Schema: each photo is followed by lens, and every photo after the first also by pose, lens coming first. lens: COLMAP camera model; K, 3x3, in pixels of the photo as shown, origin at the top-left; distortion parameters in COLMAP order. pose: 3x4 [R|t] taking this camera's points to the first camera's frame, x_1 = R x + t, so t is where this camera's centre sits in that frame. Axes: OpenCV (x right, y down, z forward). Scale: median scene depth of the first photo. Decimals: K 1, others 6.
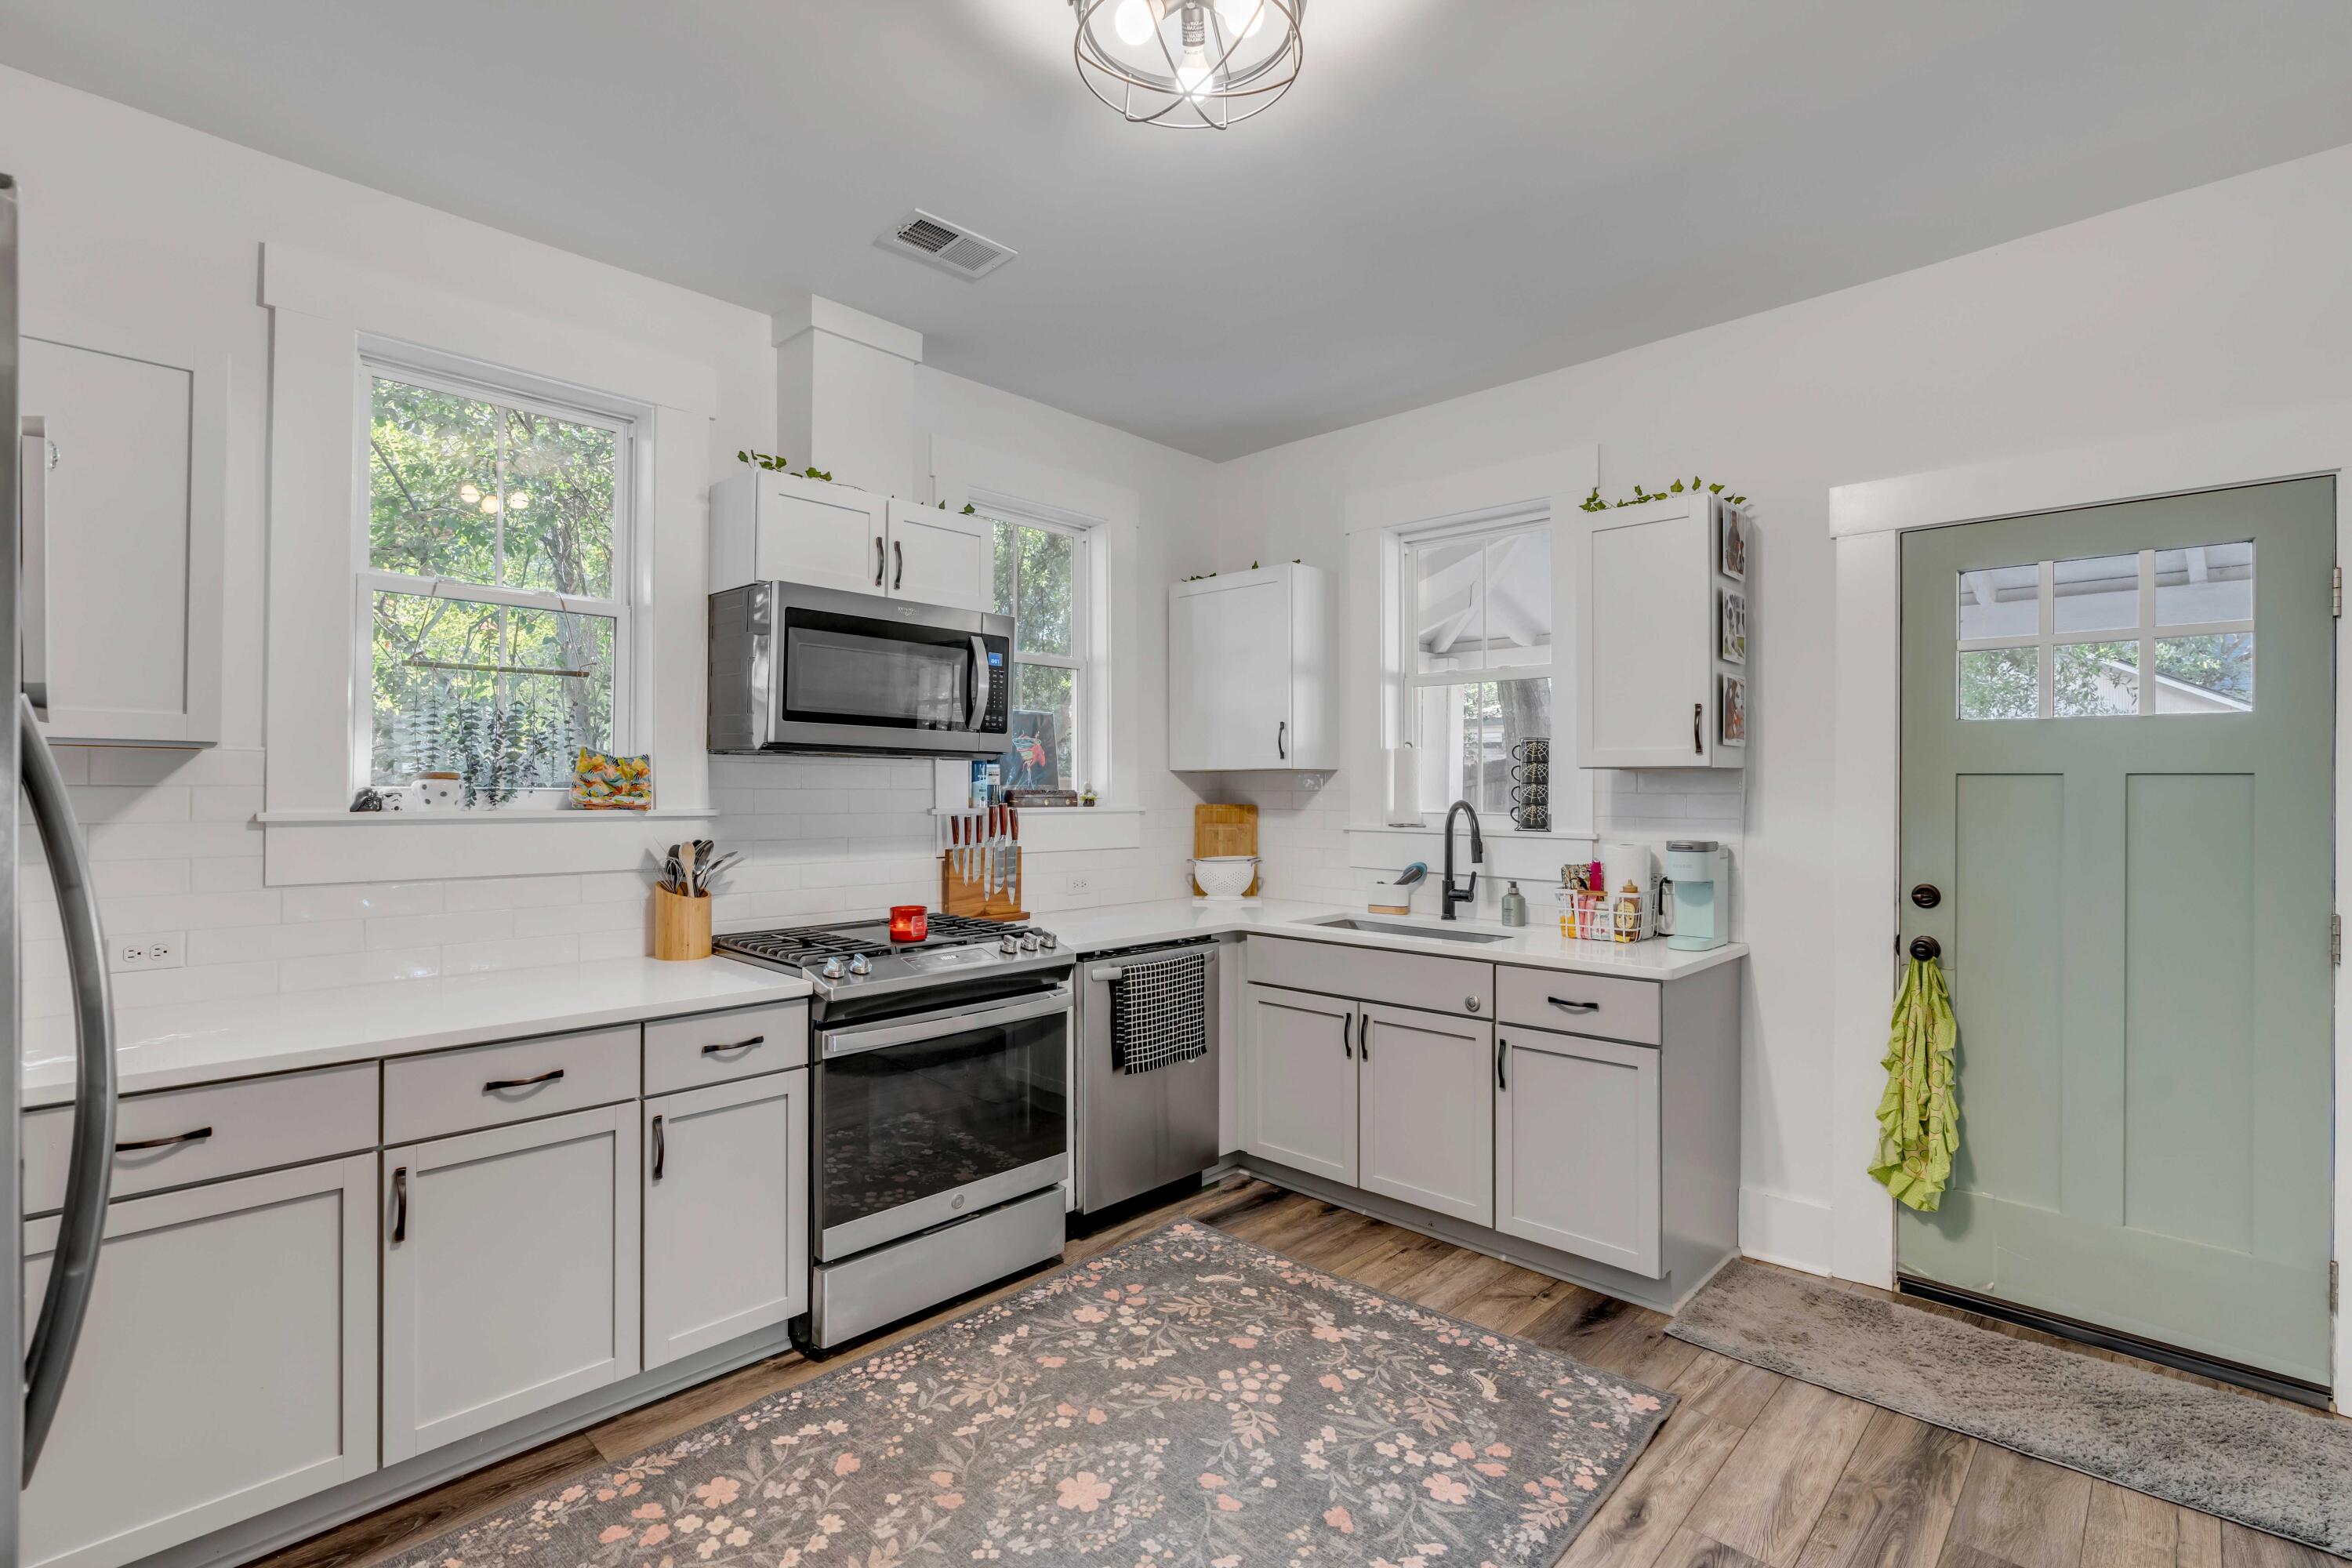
lens RADIAL K [[1066.7, 0, 1172.3], [0, 1066.7, 781.3], [0, 0, 1]] dist [-0.008671, 0.001501]
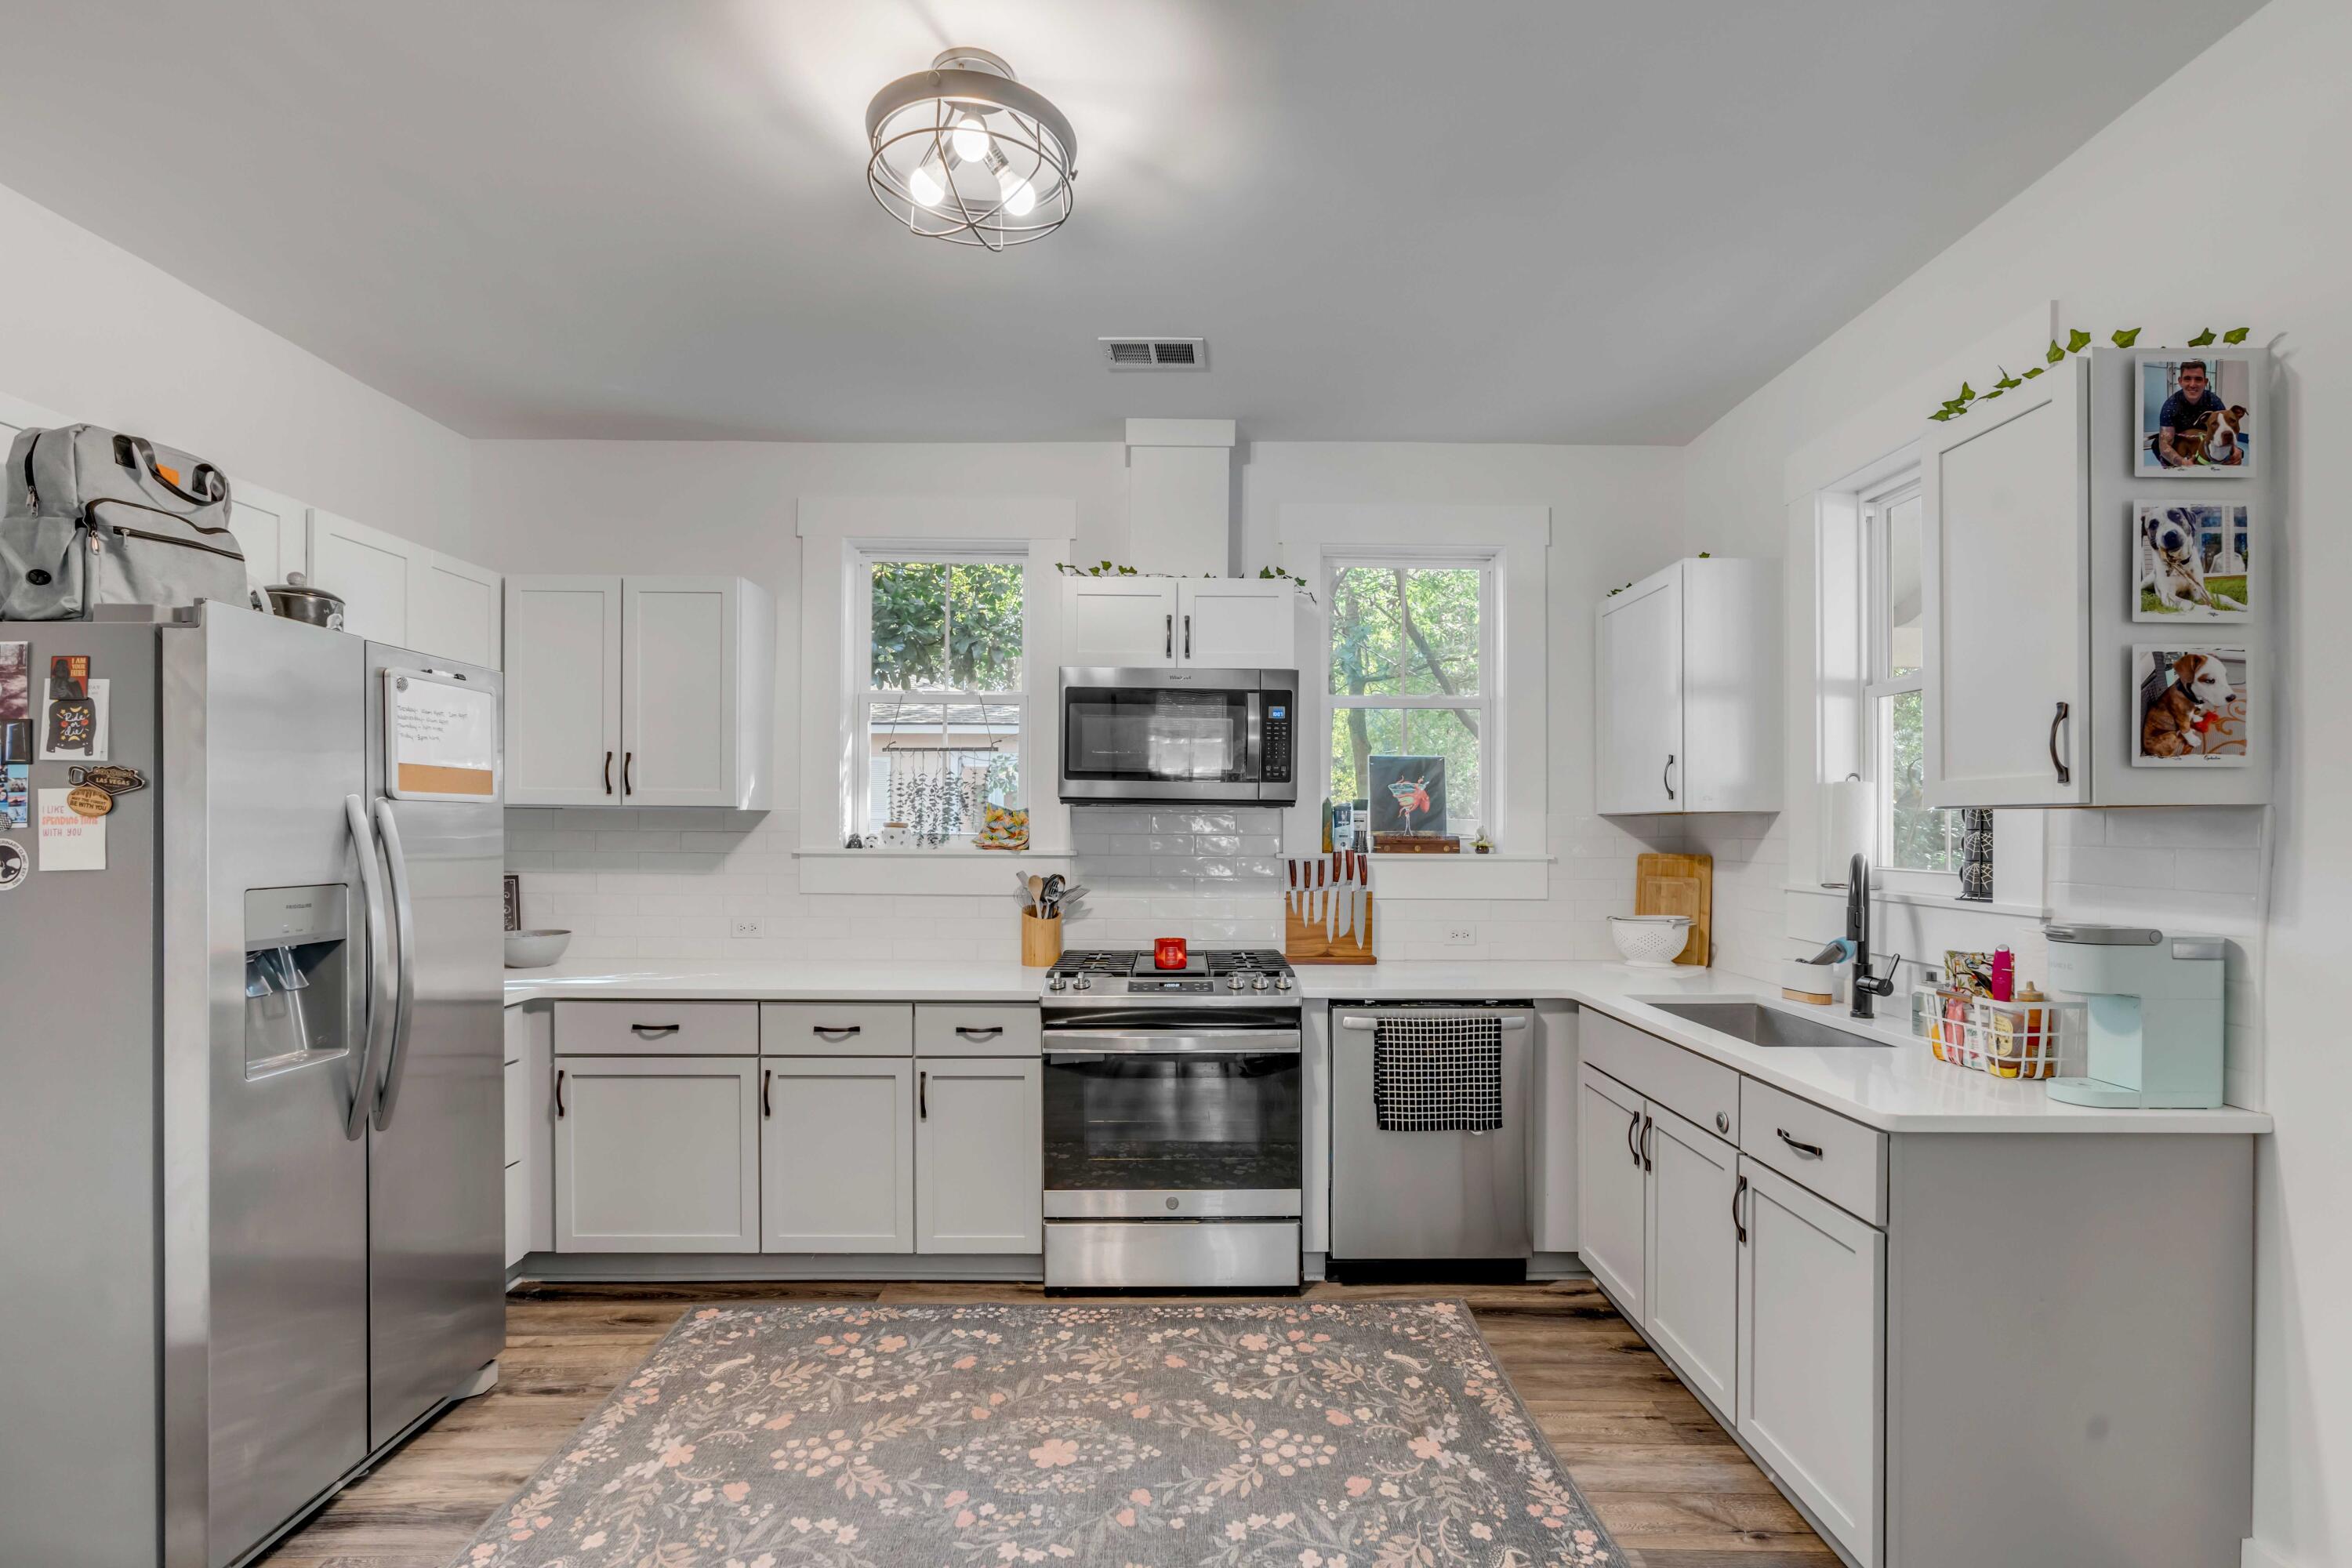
lens RADIAL K [[1066.7, 0, 1182.4], [0, 1066.7, 832.4], [0, 0, 1]] dist [-0.008671, 0.001501]
pose [[0.703701, 0.002286, -0.710493, 0.563538], [0.003112, 0.999975, 0.006300, -0.002825], [0.710490, -0.006644, 0.703676, 0.205159]]
